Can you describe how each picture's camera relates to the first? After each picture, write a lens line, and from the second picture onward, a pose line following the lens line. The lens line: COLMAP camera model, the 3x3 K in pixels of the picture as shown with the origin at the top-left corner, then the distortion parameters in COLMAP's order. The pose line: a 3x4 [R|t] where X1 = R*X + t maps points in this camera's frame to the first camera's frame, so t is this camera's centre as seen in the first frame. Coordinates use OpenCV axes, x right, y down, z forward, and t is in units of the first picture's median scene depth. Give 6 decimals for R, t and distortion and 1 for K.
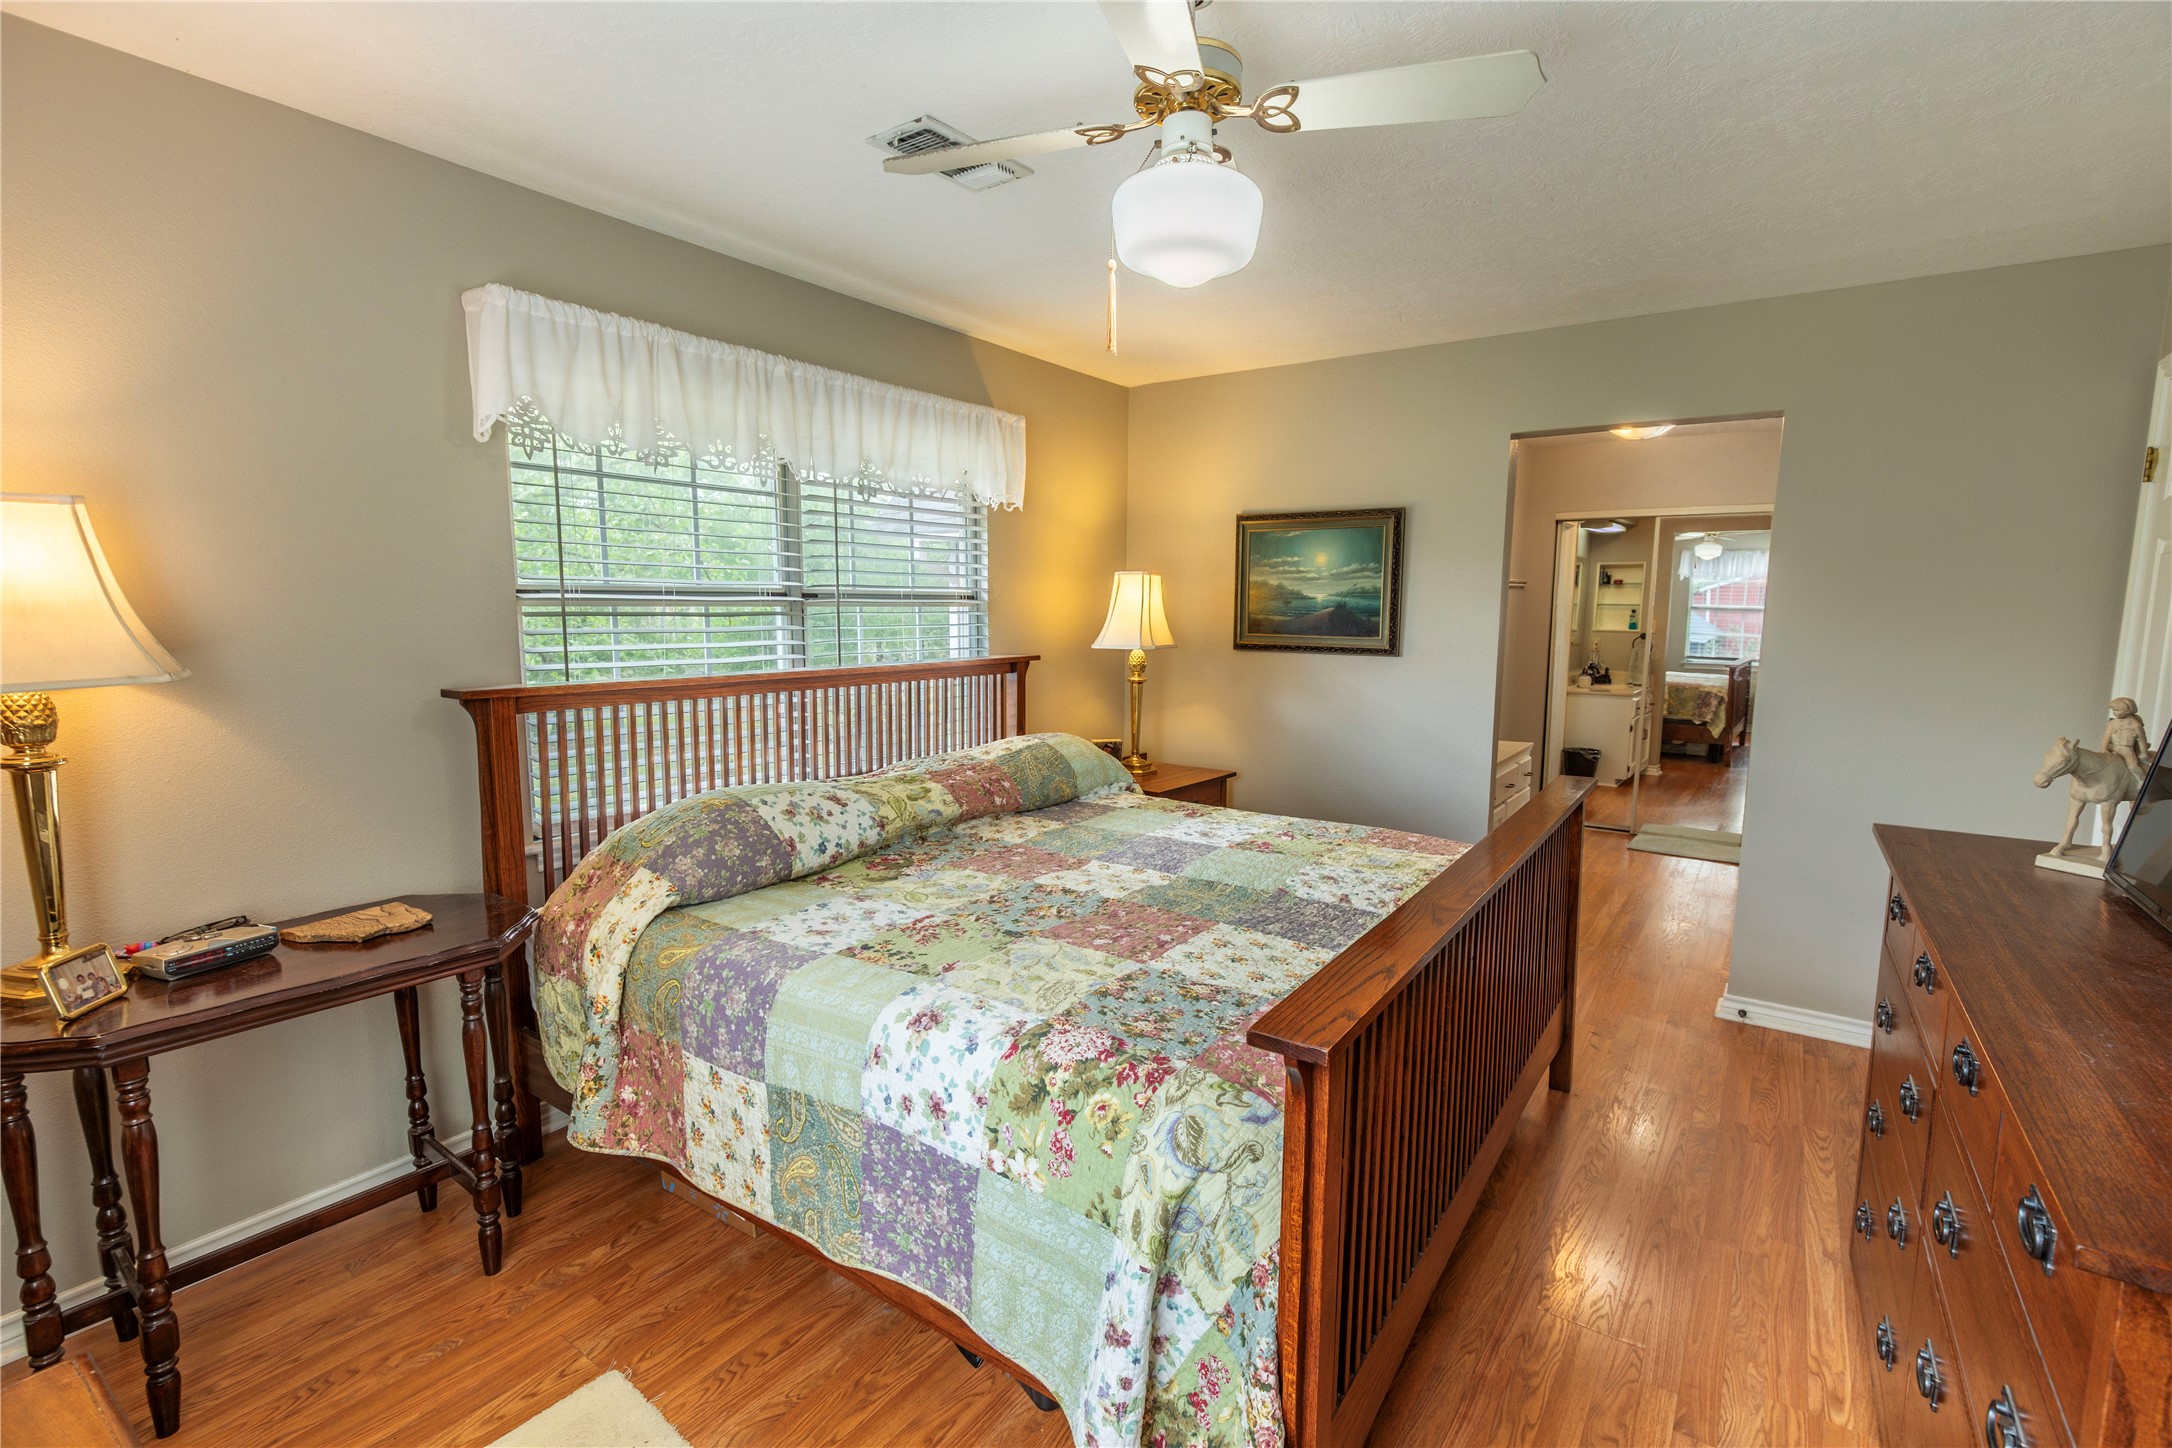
lens RADIAL K [[990.8, 0, 1095.1], [0, 990.8, 723.9], [0, 0, 1]] dist [0.008374, -0.001906]
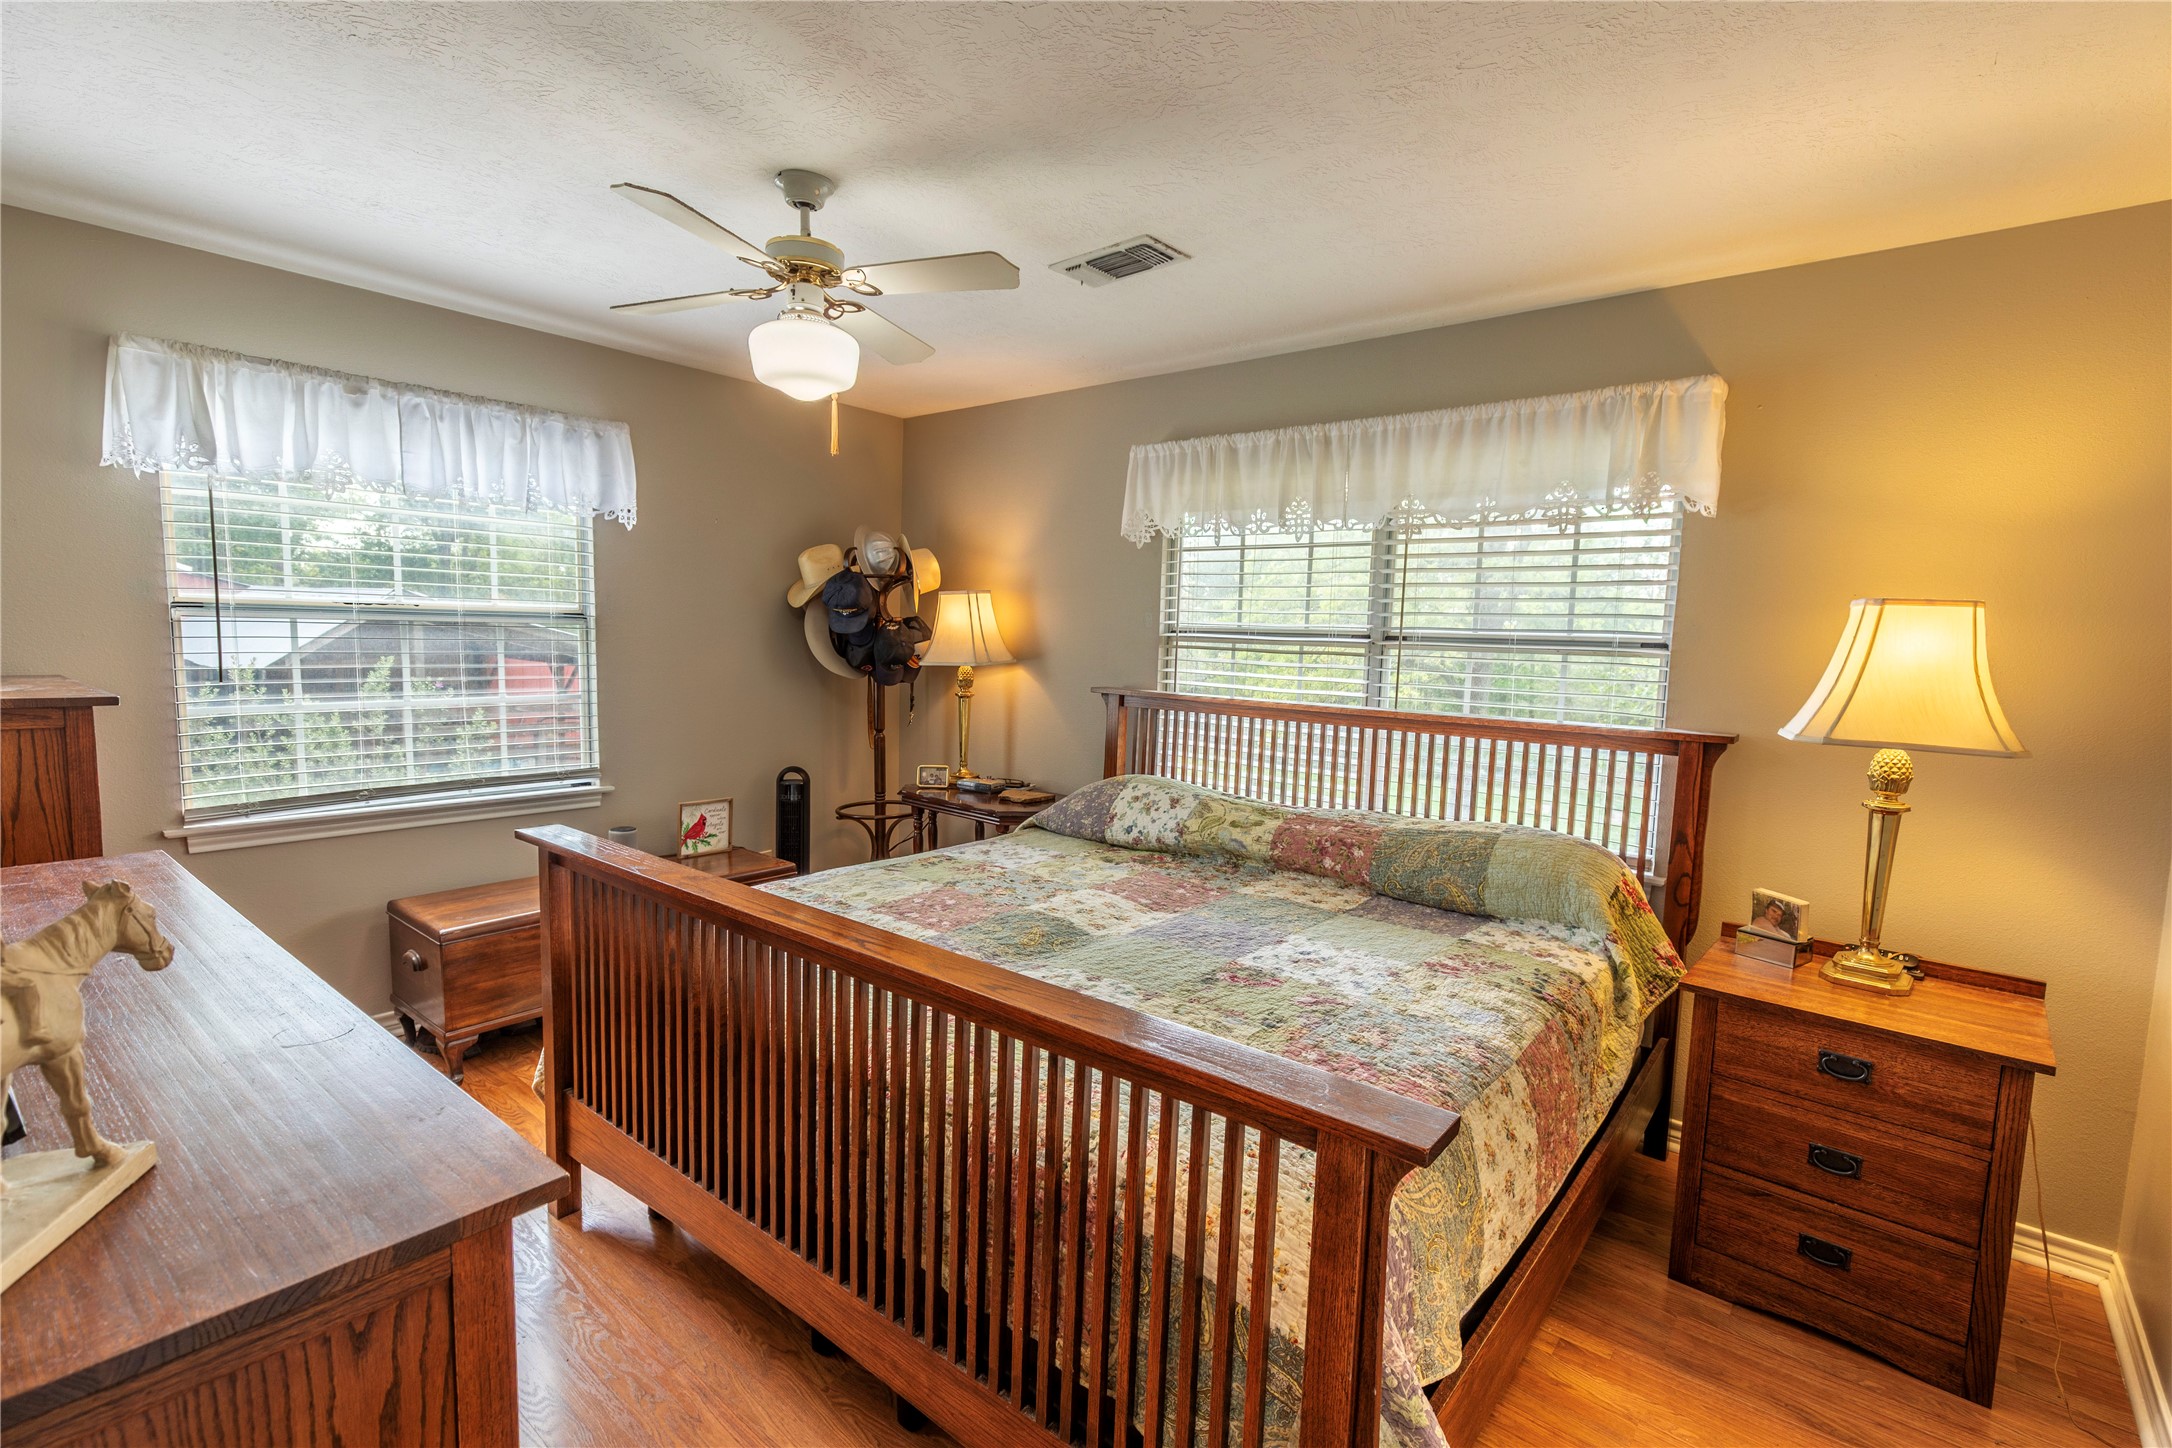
lens RADIAL K [[990.8, 0, 1096.3], [0, 990.8, 726.6], [0, 0, 1]] dist [0.008374, -0.001906]
pose [[-0.086231, 0.090136, -0.992189, 0.919064], [-0.147289, 0.983802, 0.102175, -0.121028], [0.985327, 0.154949, -0.071558, 0.961979]]
